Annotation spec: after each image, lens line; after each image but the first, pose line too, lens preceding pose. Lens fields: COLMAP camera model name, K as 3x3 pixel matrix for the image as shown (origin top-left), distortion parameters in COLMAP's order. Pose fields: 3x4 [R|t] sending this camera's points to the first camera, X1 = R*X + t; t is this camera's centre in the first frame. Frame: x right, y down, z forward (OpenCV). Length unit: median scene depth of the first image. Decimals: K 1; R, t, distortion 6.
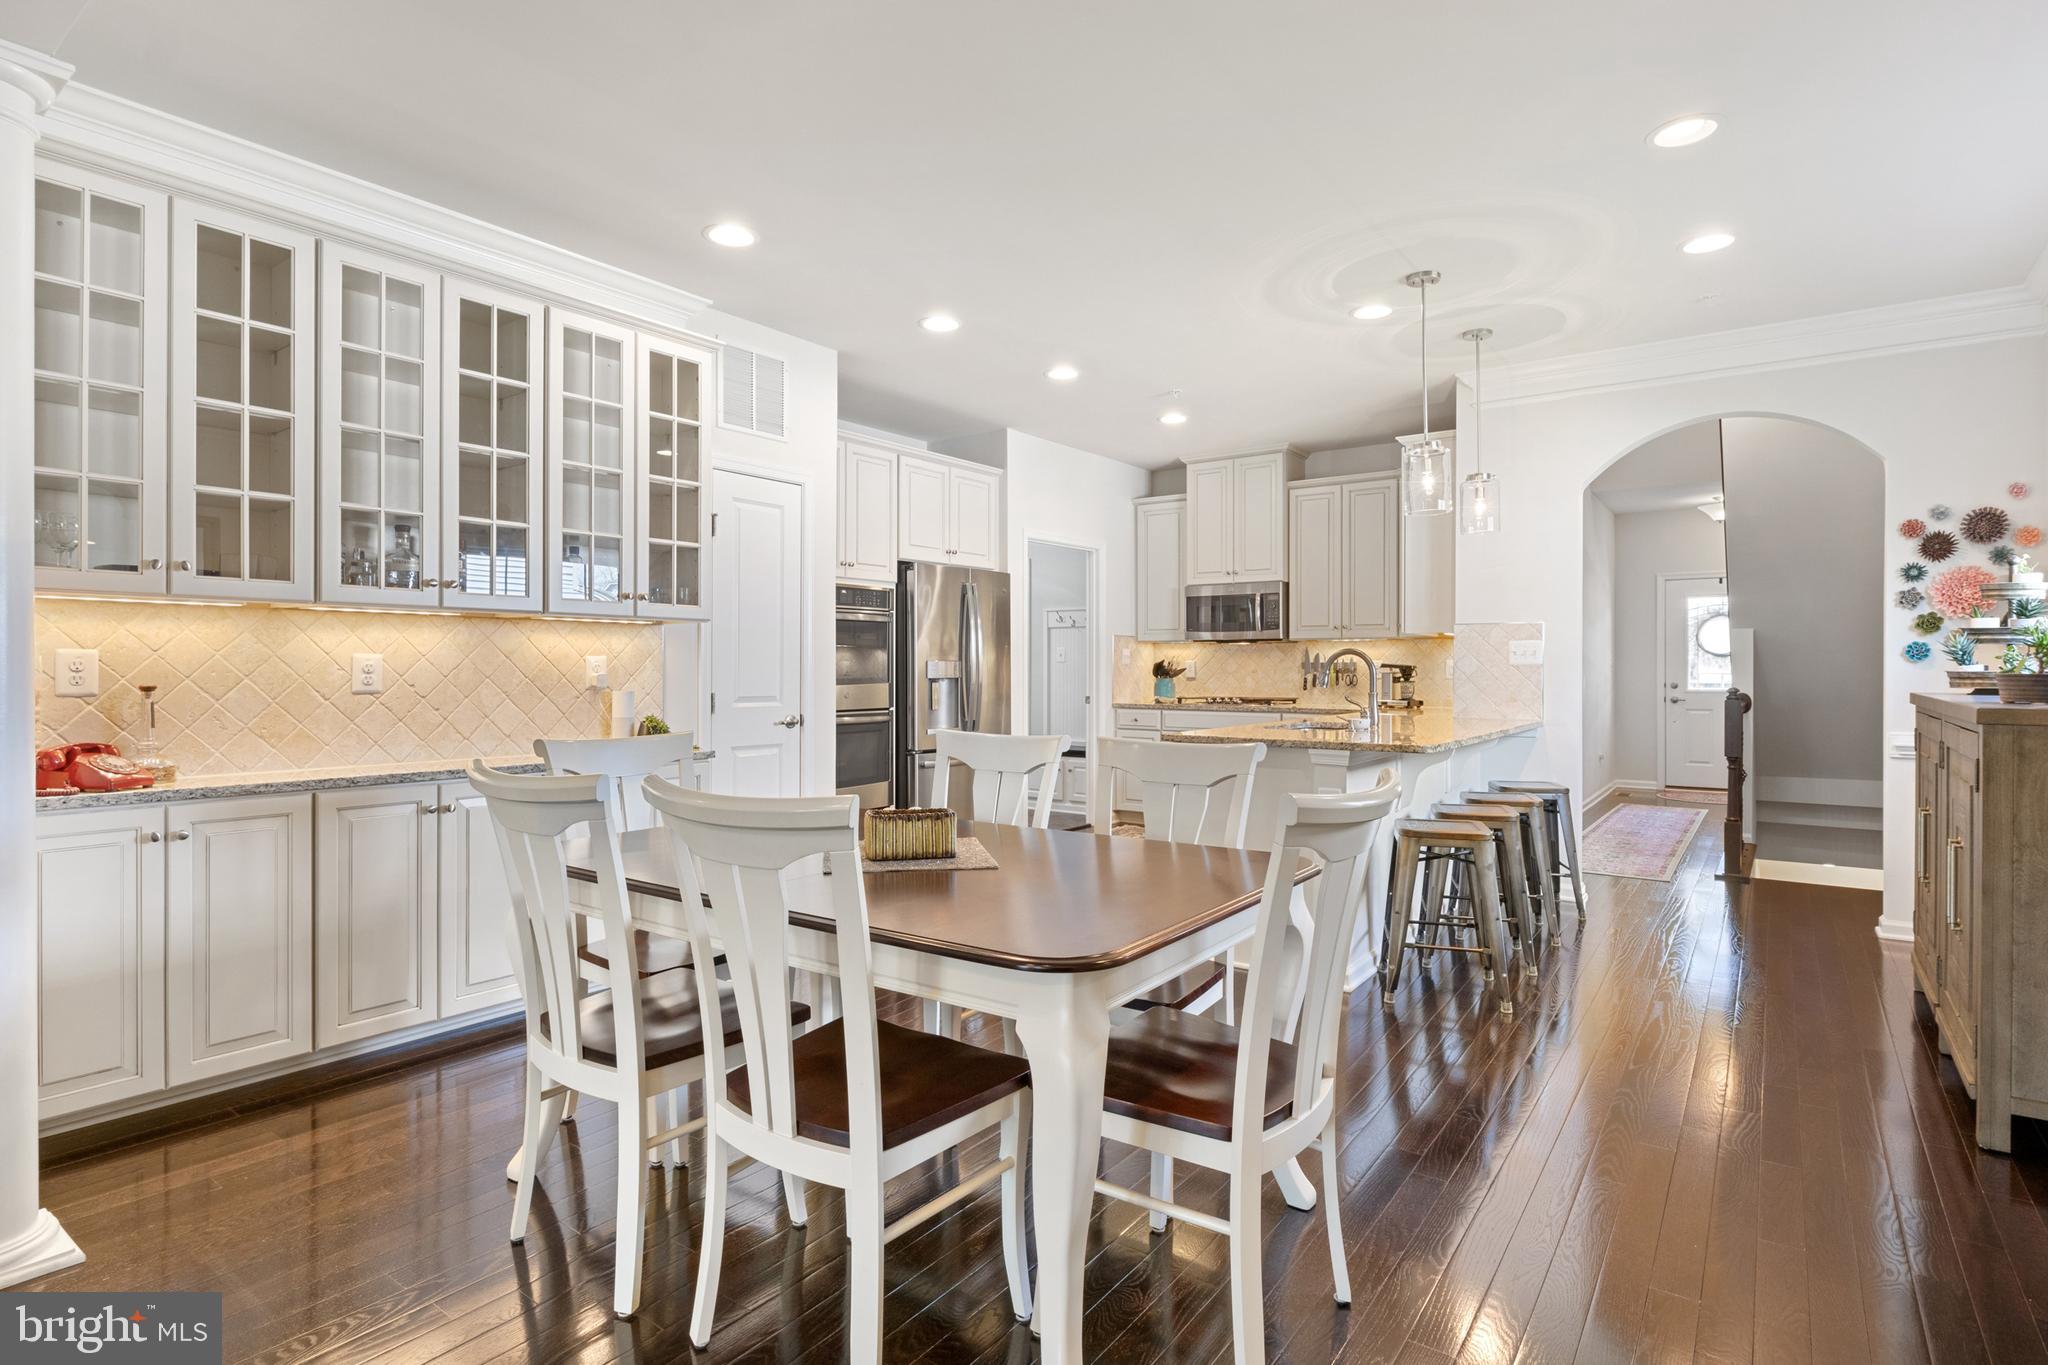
lens RADIAL K [[1027.8, 0, 1008.6], [0, 1027.8, 670.8], [0, 0, 1]] dist [-0.006388, -0.001352]
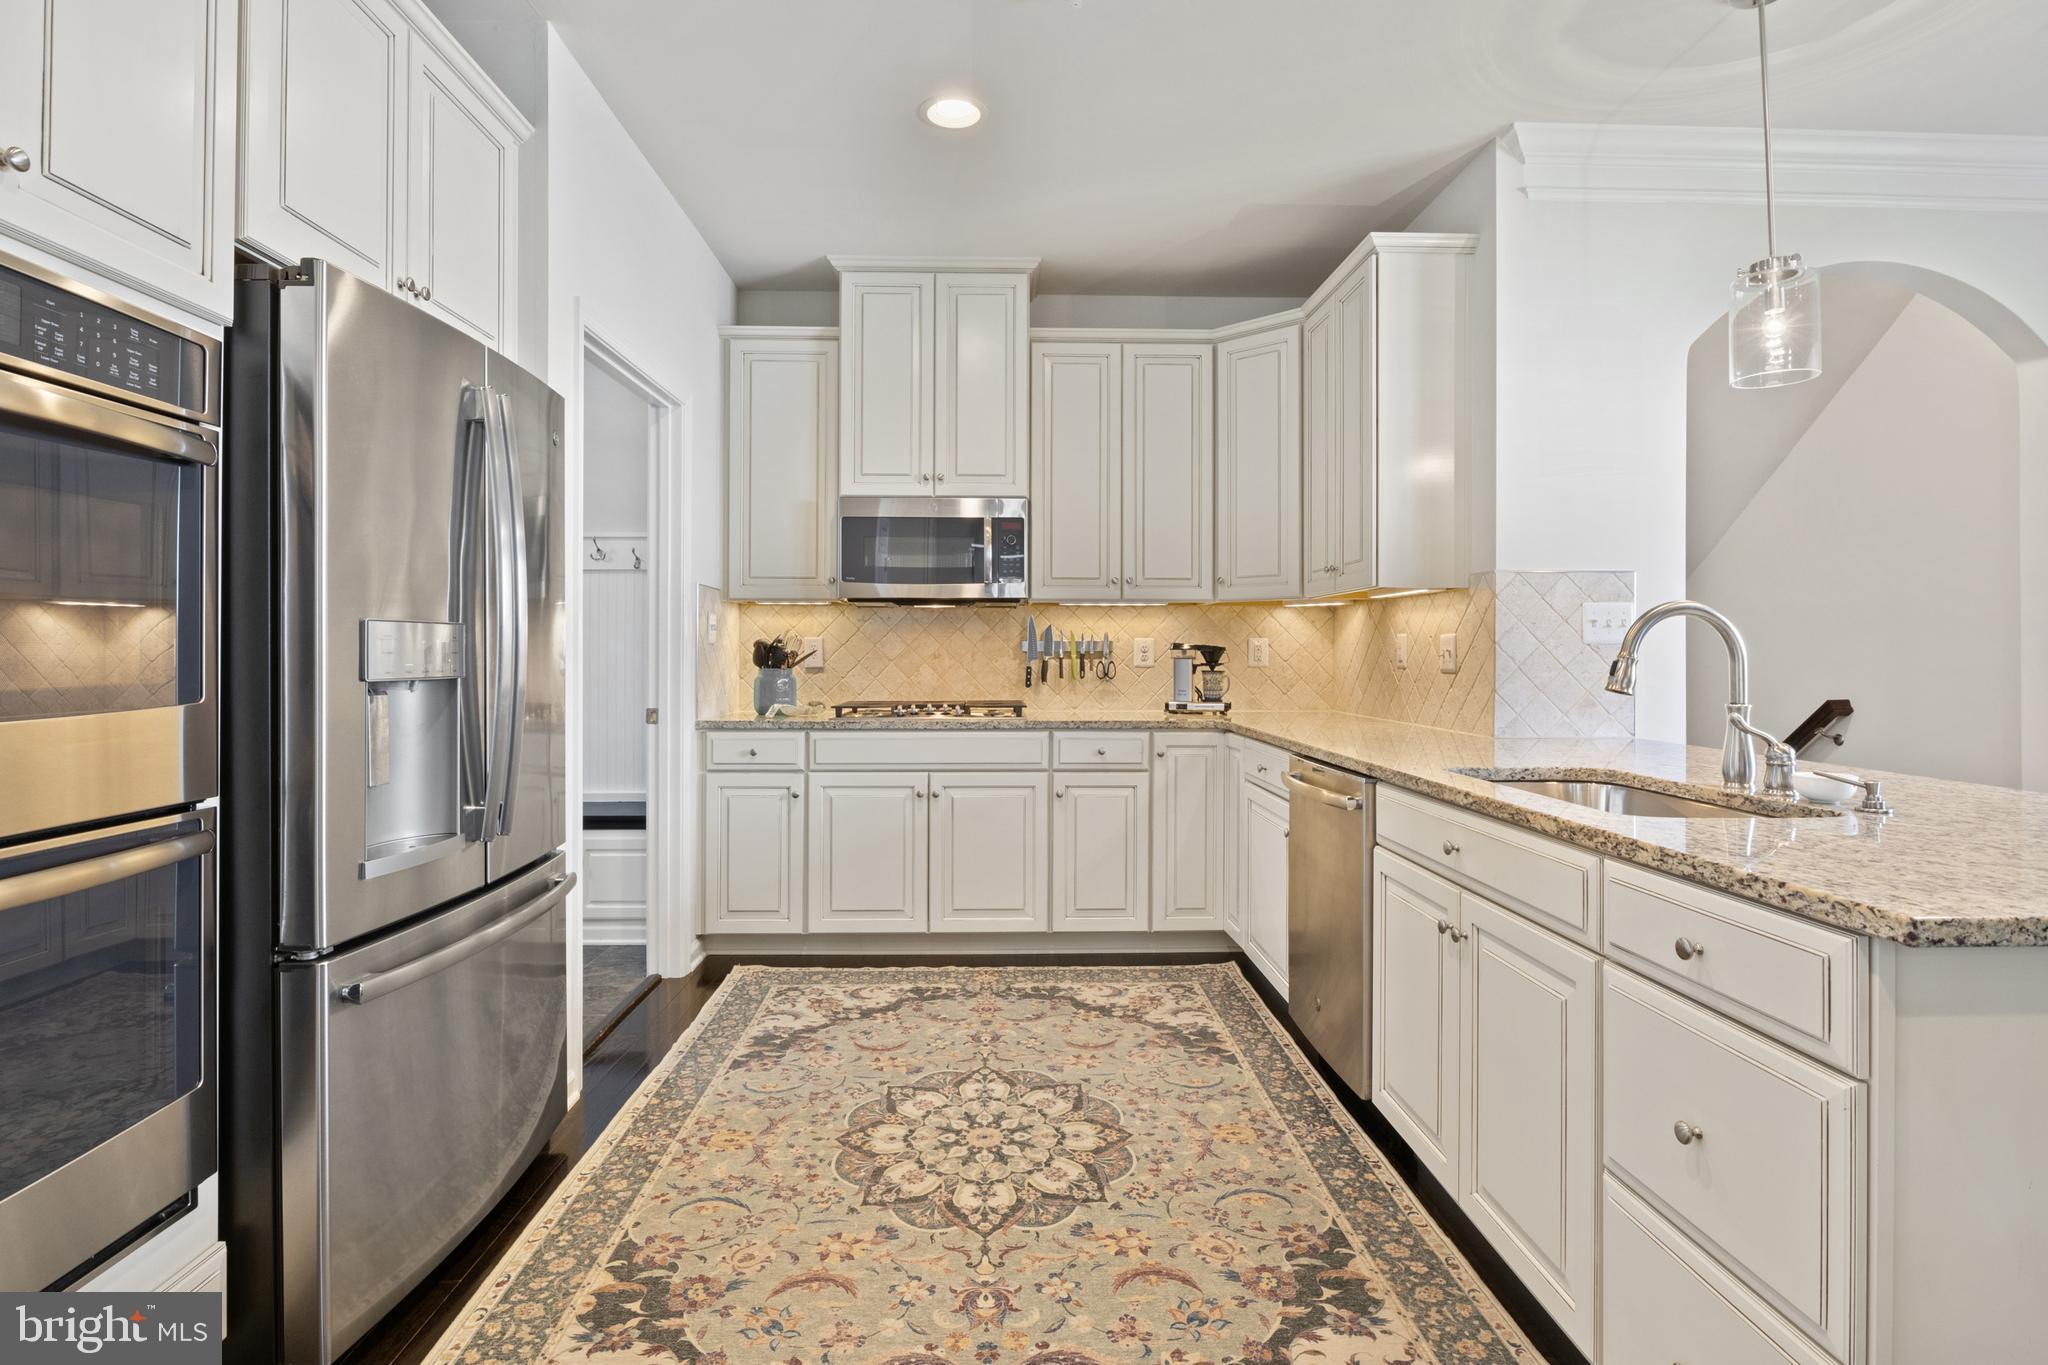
lens RADIAL K [[1027.8, 0, 1009.2], [0, 1027.8, 654.0], [0, 0, 1]] dist [-0.006388, -0.001352]
pose [[0.788980, 0.000117, 0.614419, -0.108673], [0.001357, 0.999997, -0.001933, 0.000460], [-0.614417, 0.002358, 0.788978, 0.648872]]
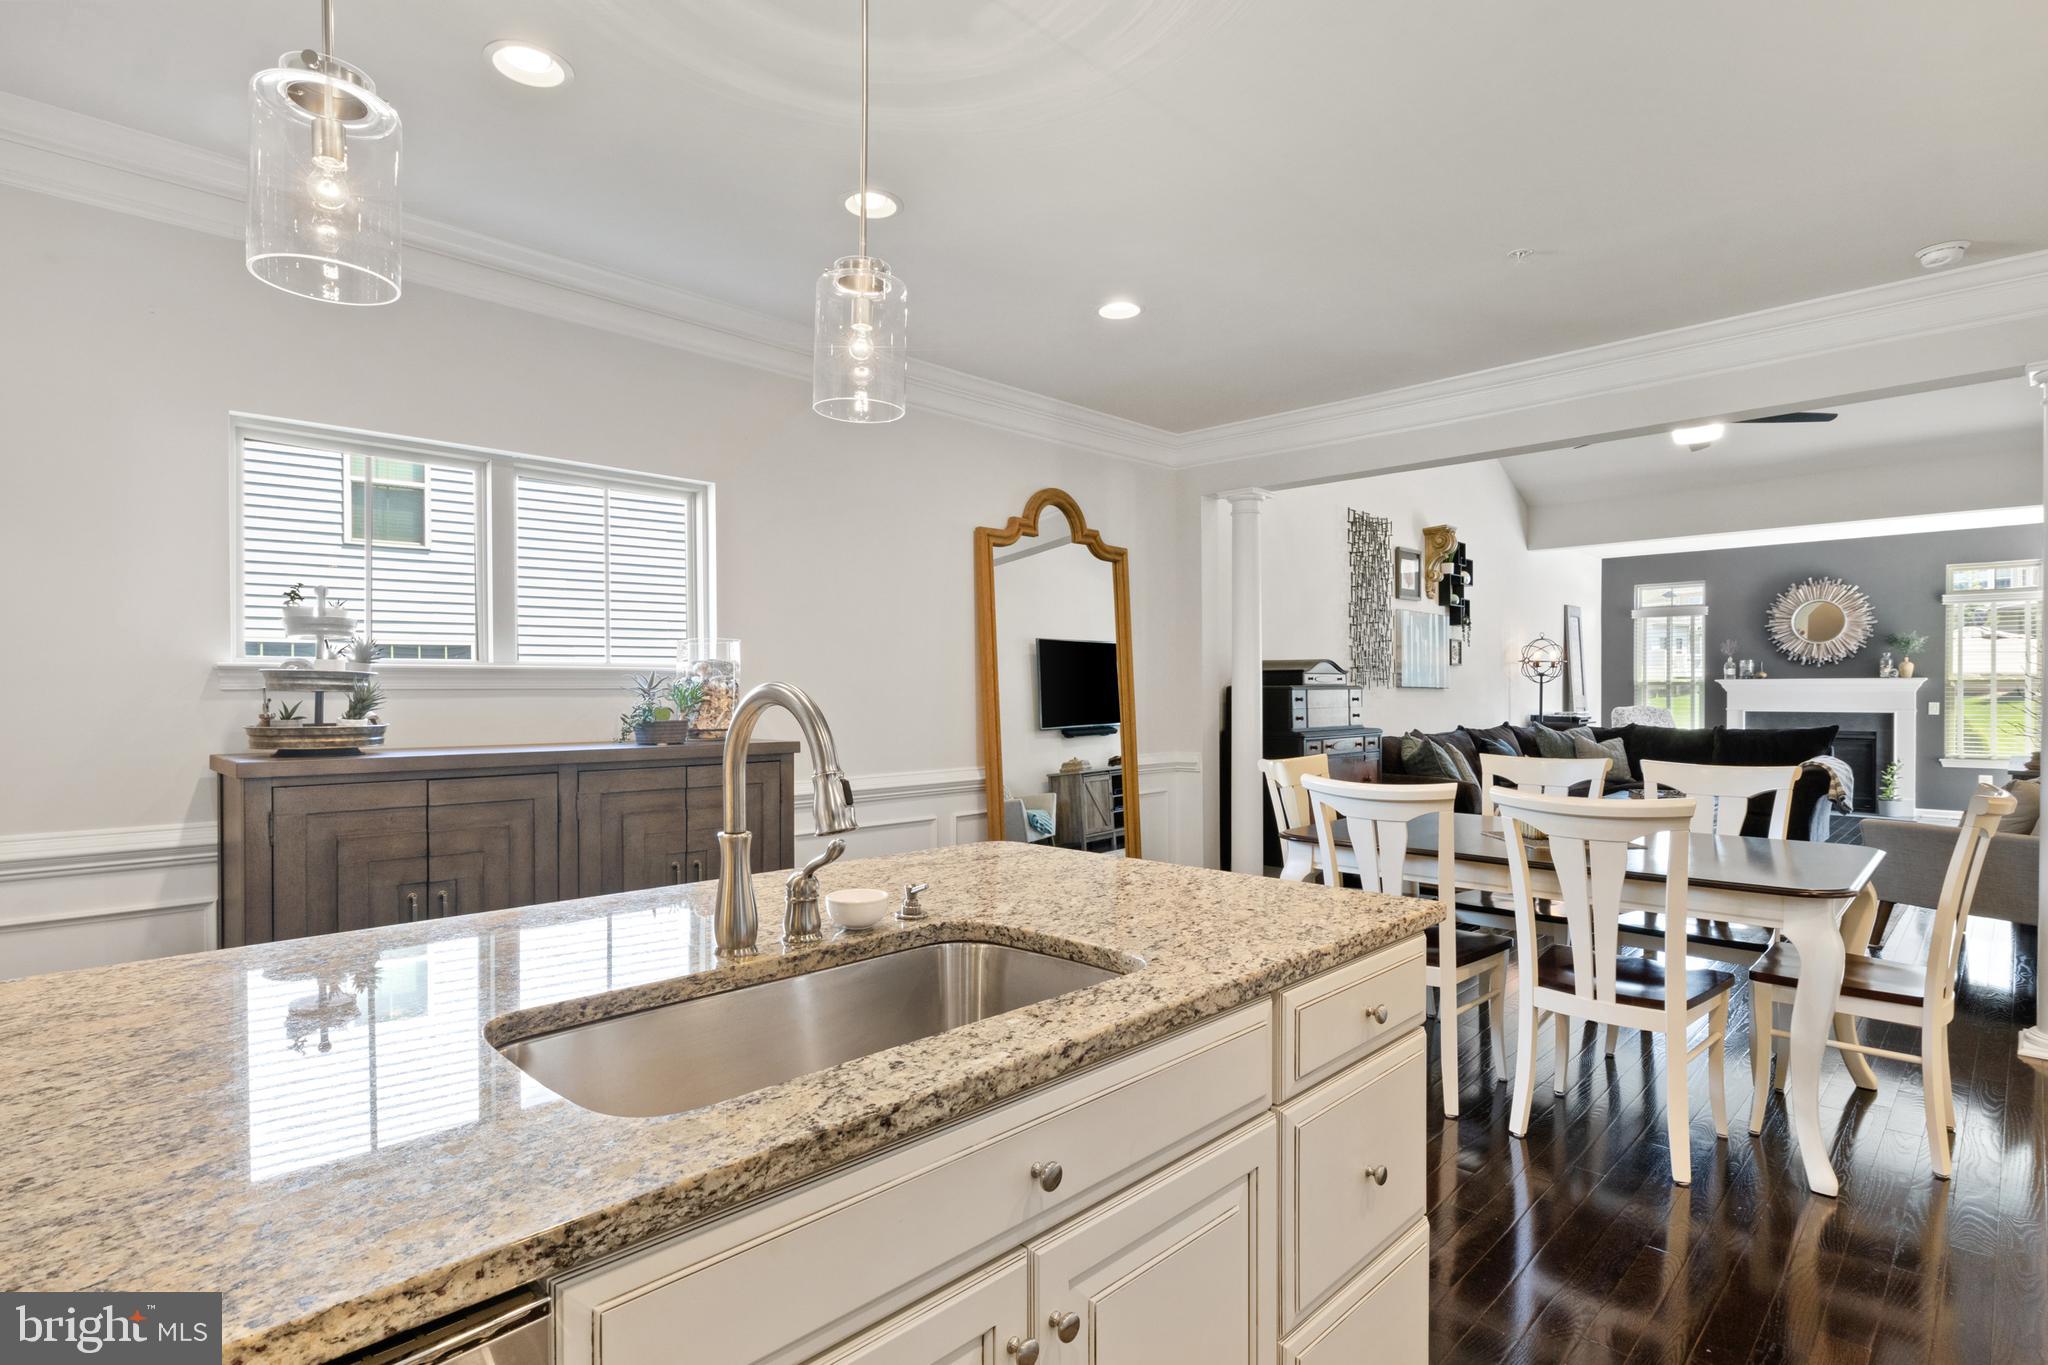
lens RADIAL K [[1027.8, 0, 1013.7], [0, 1027.8, 698.2], [0, 0, 1]] dist [-0.006388, -0.001352]
pose [[-0.989627, 0.000722, 0.143662, 0.176224], [0.002191, 0.999947, 0.010063, -0.015057], [-0.143647, 0.010274, -0.989576, 0.972901]]
